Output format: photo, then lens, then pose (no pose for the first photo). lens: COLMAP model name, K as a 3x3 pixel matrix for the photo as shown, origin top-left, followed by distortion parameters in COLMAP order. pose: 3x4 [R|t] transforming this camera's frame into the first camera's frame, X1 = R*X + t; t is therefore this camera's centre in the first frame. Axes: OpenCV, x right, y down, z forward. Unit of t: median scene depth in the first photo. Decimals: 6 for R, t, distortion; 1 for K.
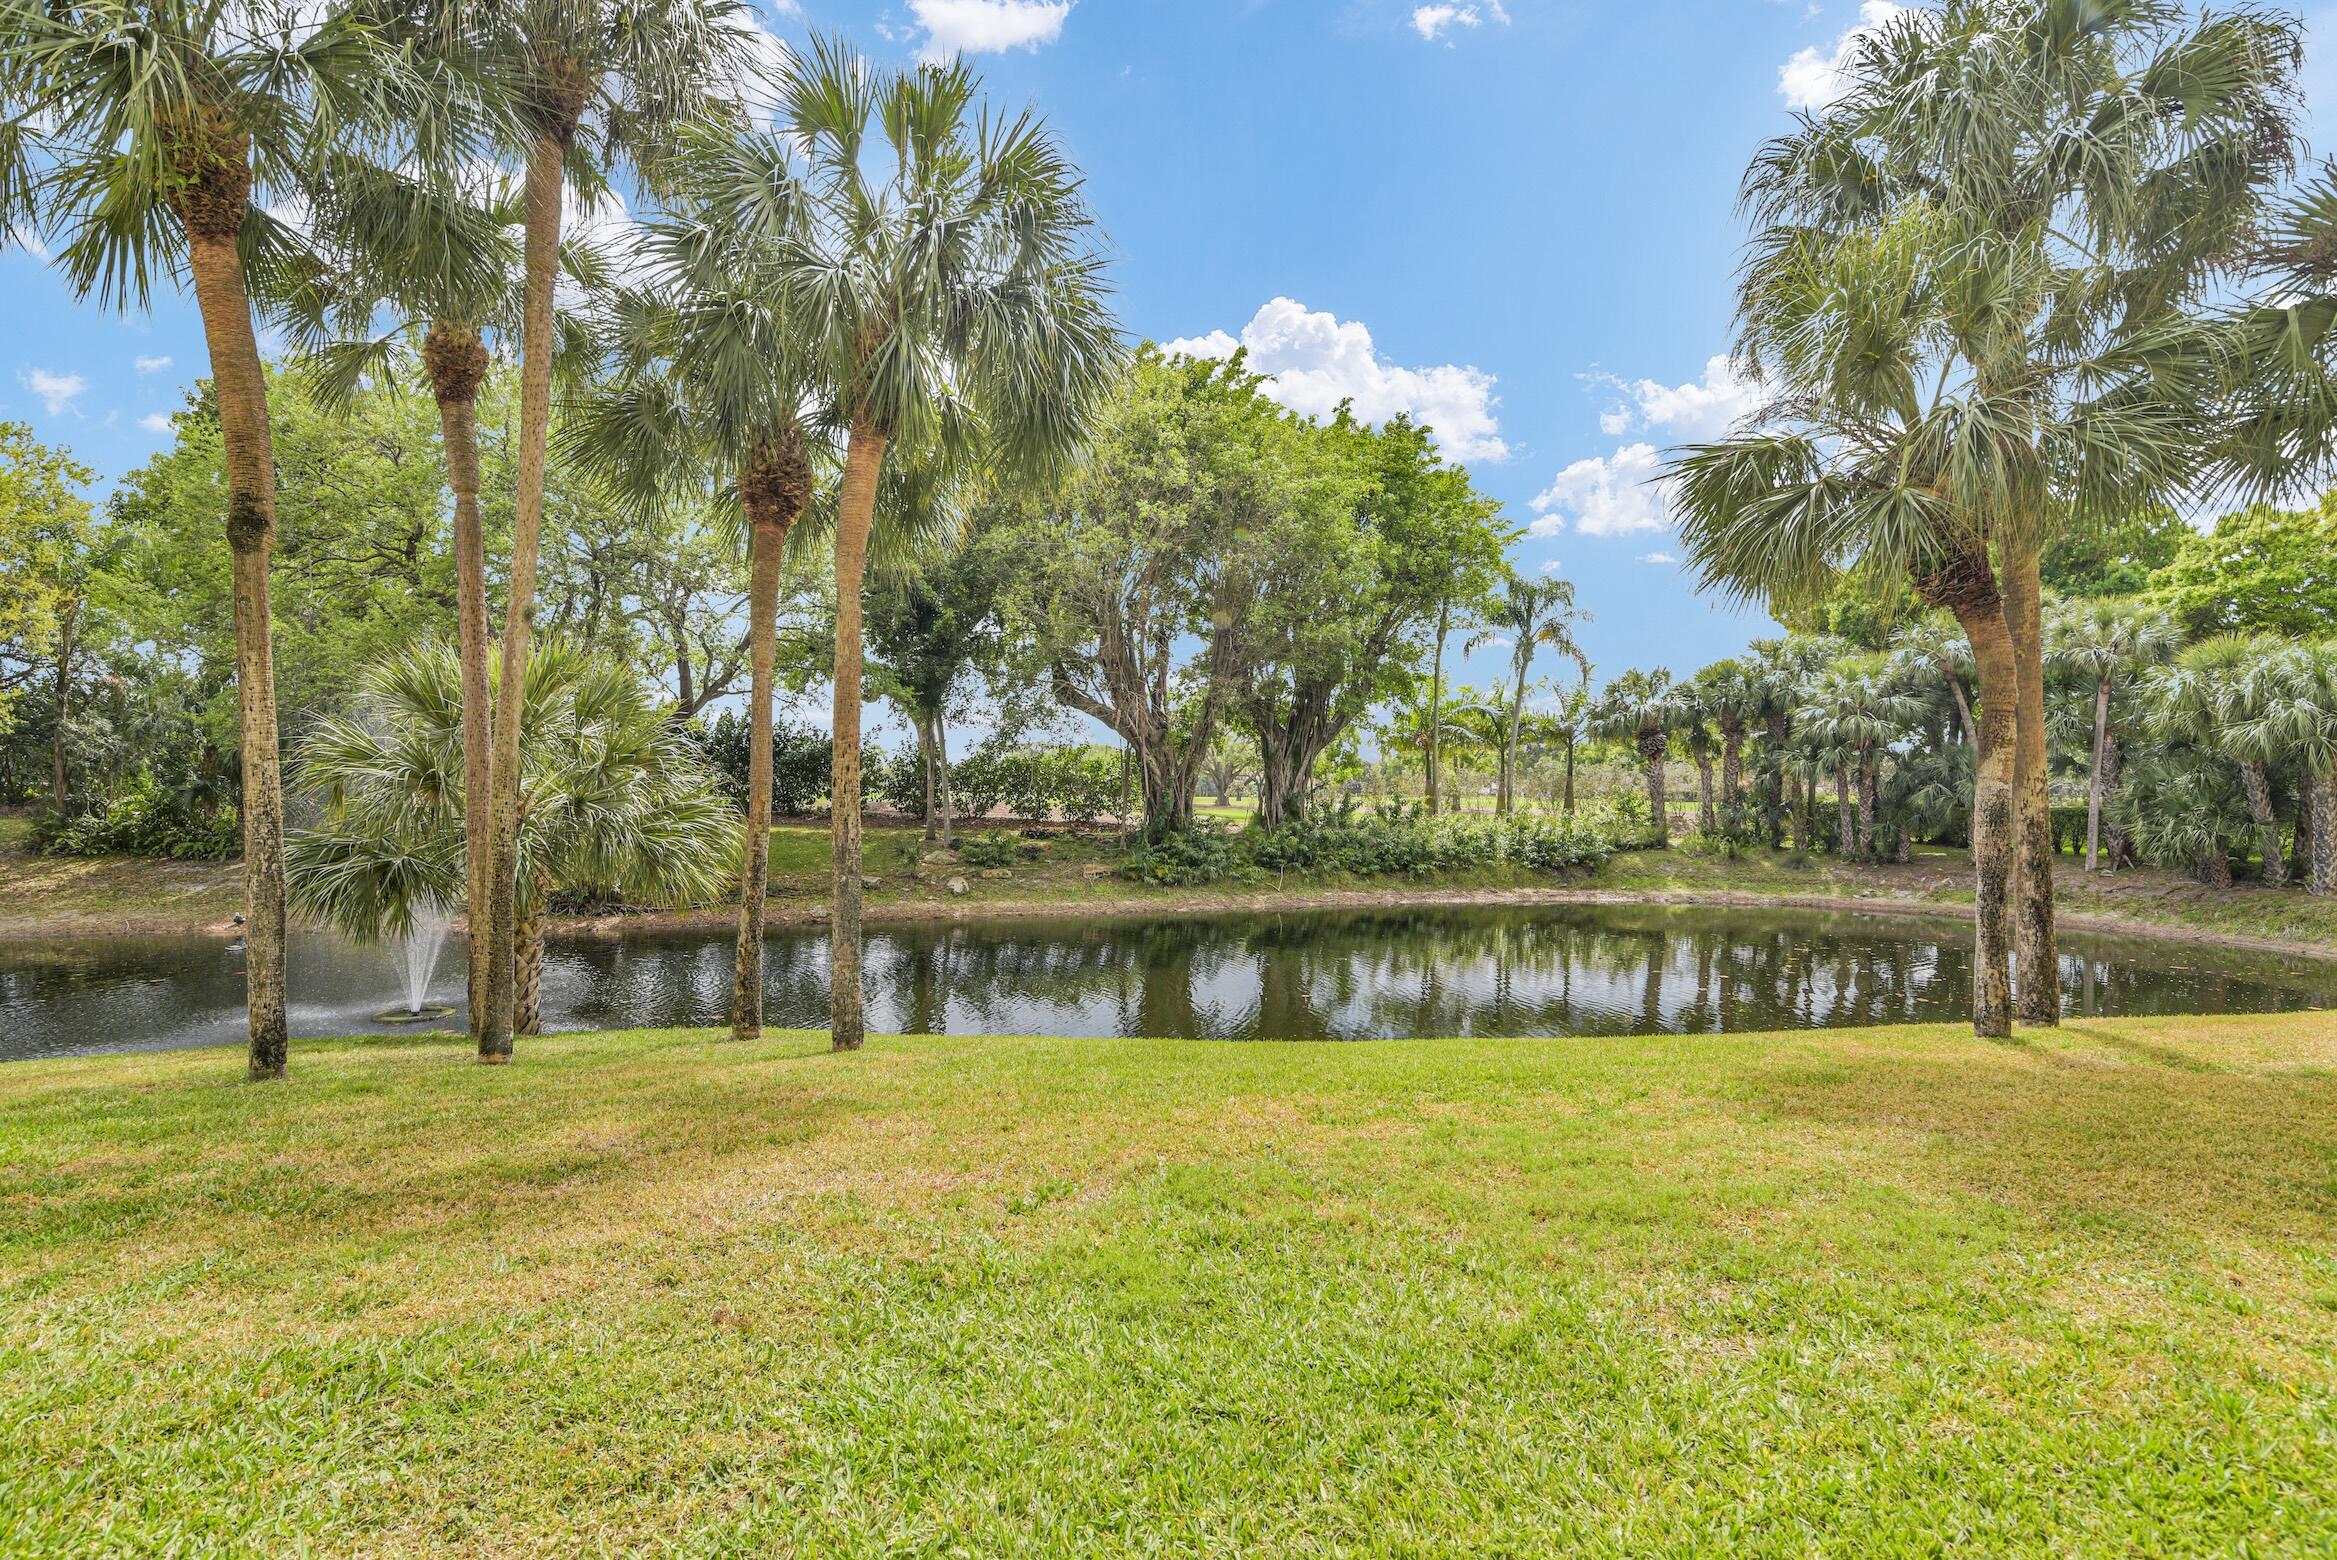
lens RADIAL K [[1222.9, 0, 1169.2], [0, 1222.9, 816.7], [0, 0, 1]] dist [-0.018638, -0.000187]
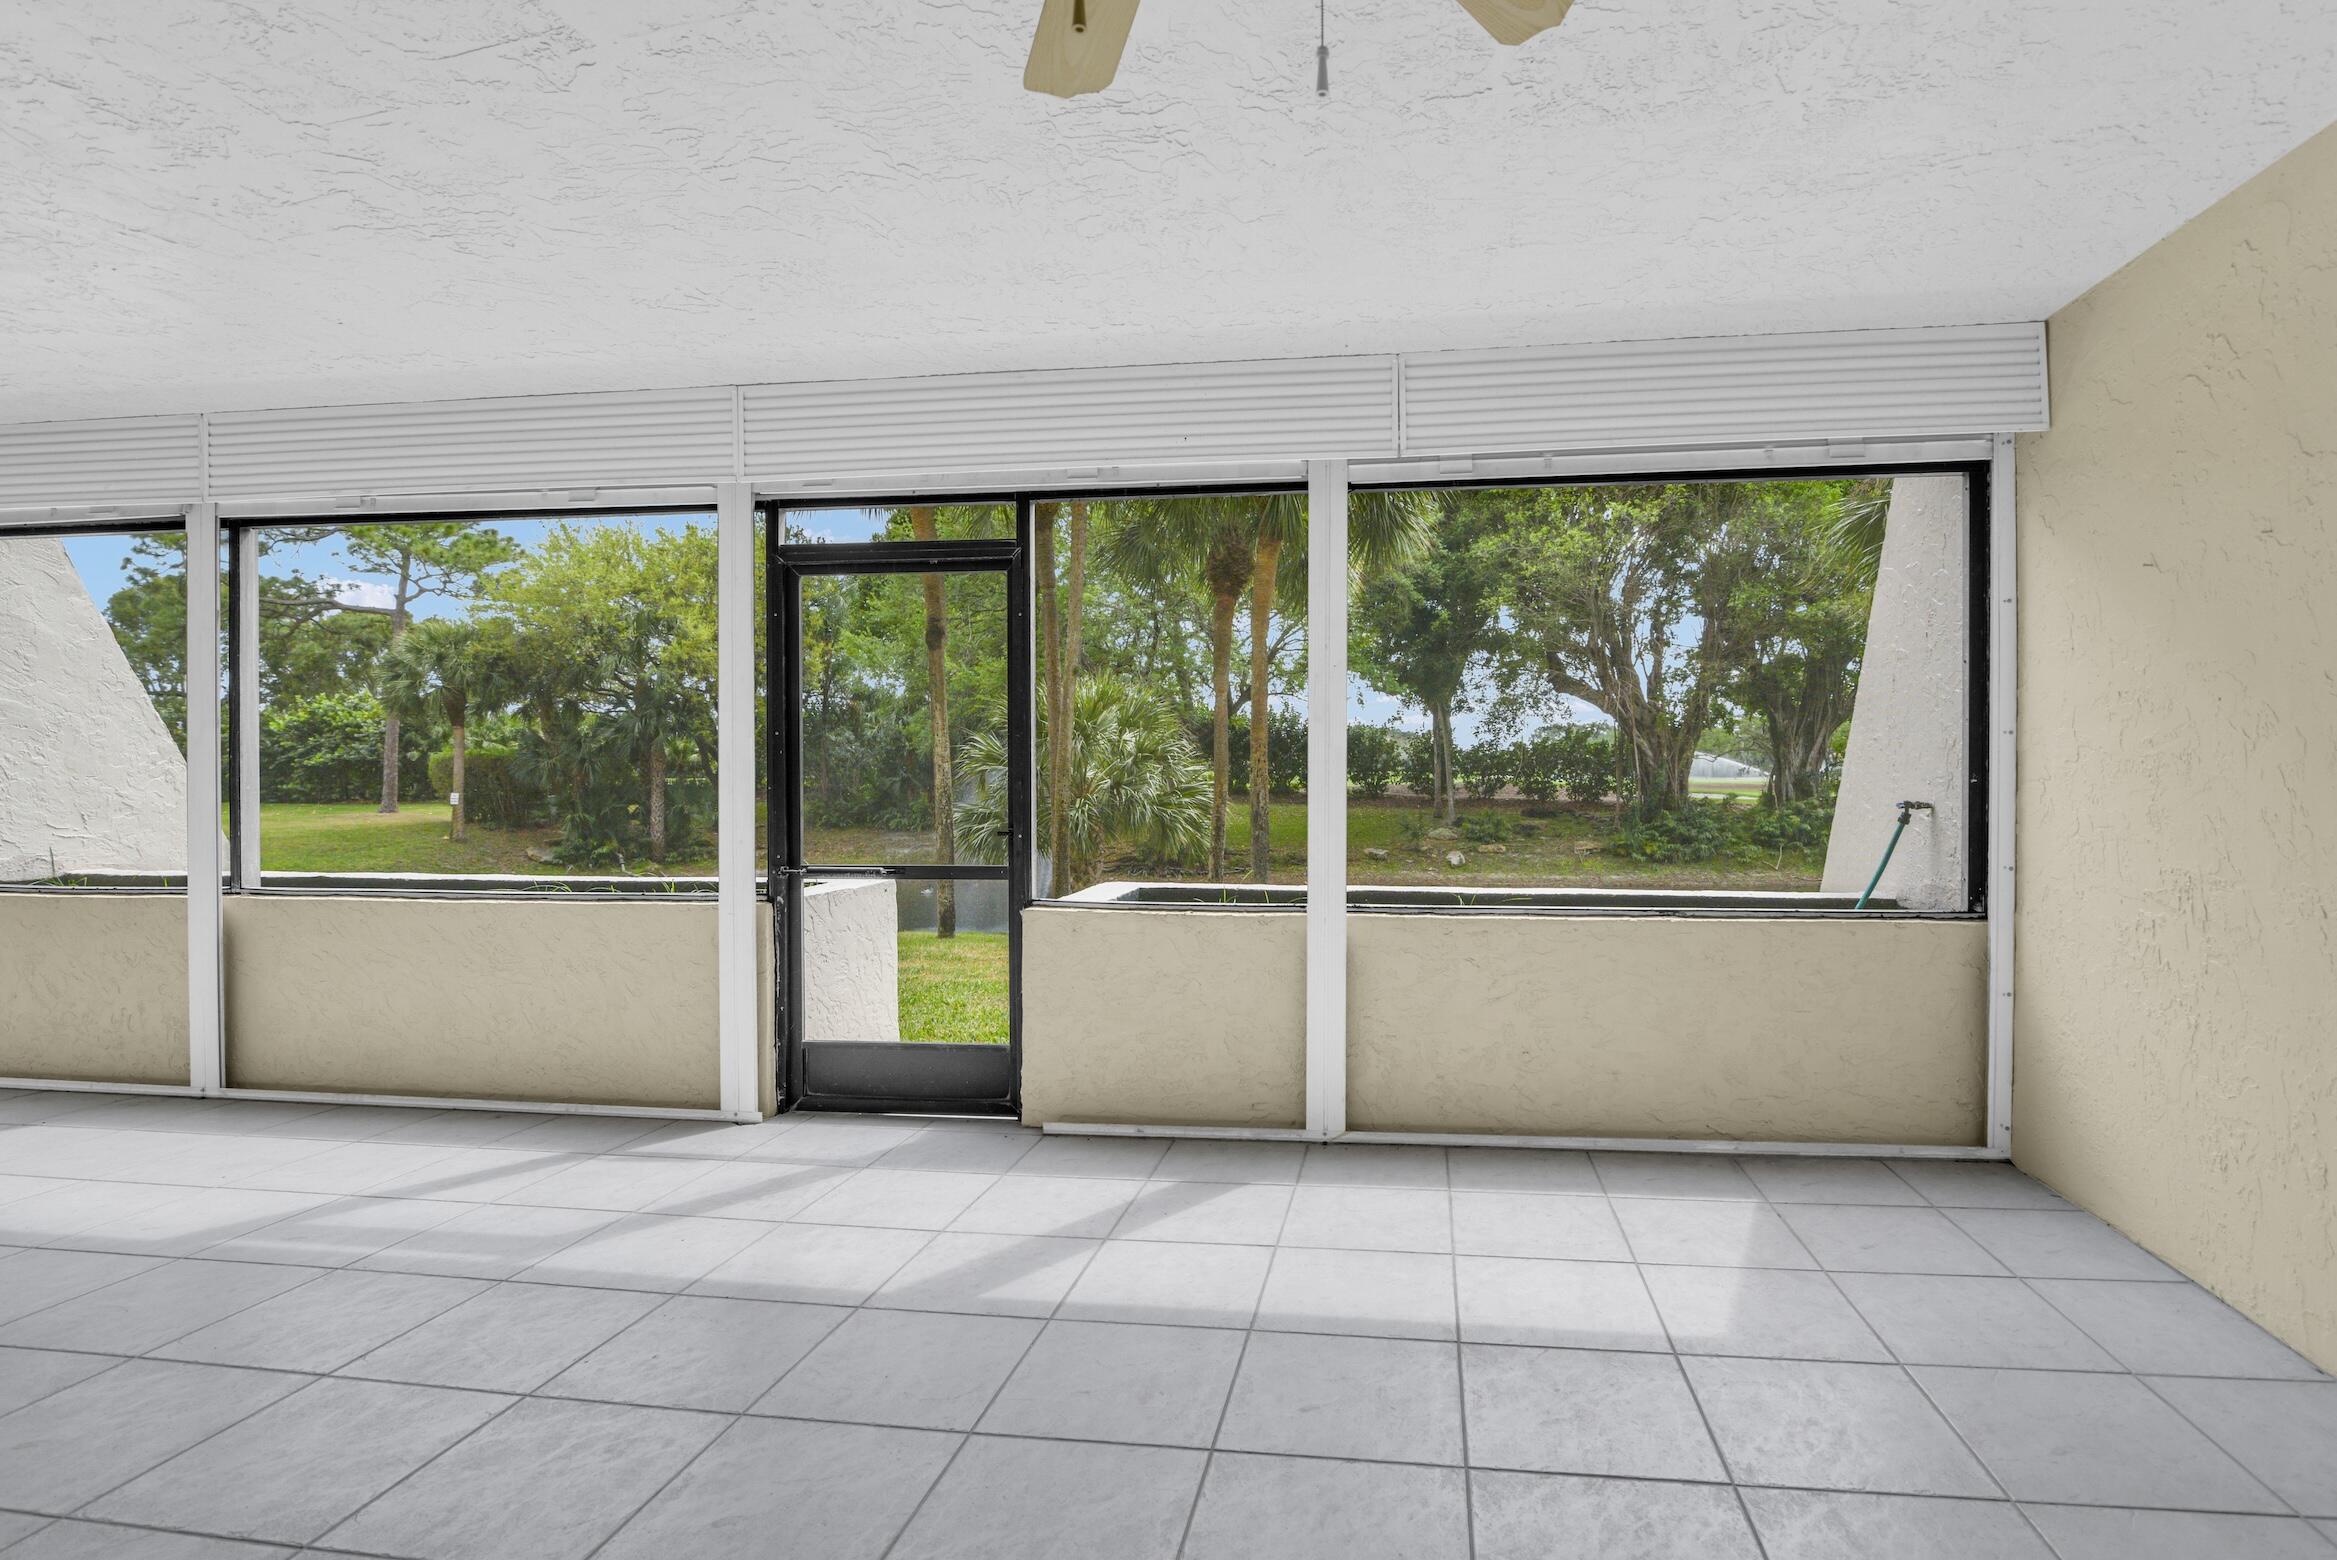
lens RADIAL K [[1222.9, 0, 1169.2], [0, 1222.9, 816.7], [0, 0, 1]] dist [-0.018638, -0.000187]
pose [[0.895971, 0.001687, -0.444110, 0.086069], [0.004074, 0.999919, 0.012017, 0.003360], [0.444094, -0.012576, 0.895892, -0.114907]]
